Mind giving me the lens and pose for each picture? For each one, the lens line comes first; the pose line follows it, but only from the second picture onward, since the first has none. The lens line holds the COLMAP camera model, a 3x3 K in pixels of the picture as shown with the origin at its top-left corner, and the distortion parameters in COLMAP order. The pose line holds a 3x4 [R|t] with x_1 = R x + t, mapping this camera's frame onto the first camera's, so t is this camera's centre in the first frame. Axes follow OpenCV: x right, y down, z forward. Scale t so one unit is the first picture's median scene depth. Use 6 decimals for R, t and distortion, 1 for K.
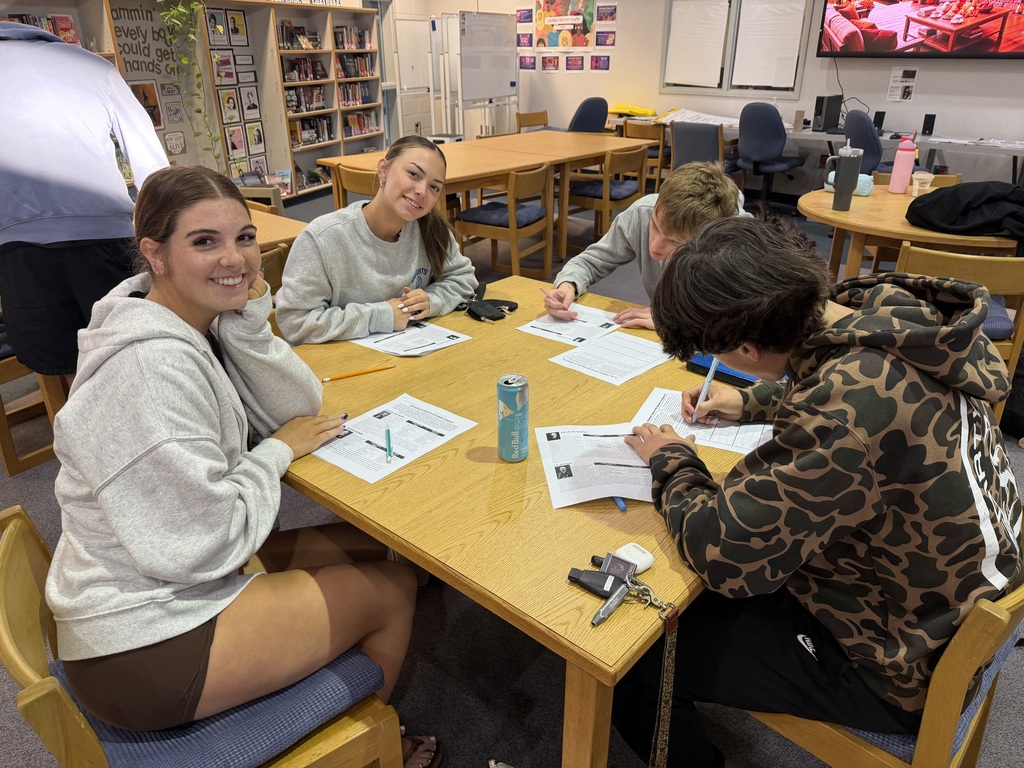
lens RADIAL K [[730.1, 0, 512.0], [0, 730.1, 384.0], [0, 0, 1]] dist [-0.002888, -0.000511]
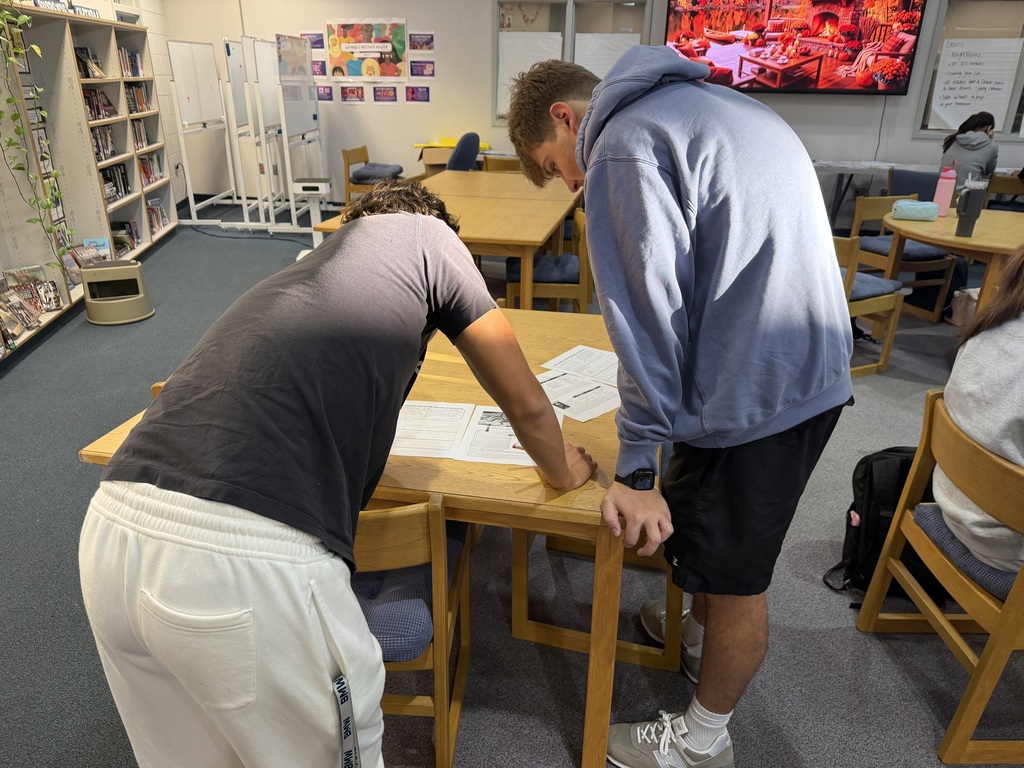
lens RADIAL K [[730.1, 0, 512.0], [0, 730.1, 384.0], [0, 0, 1]] dist [-0.002888, -0.000511]
pose [[0.869559, -0.181332, 0.459332, -0.277095], [0.193655, 0.980853, 0.020607, -0.073942], [-0.454274, 0.071033, 0.888025, 0.146049]]
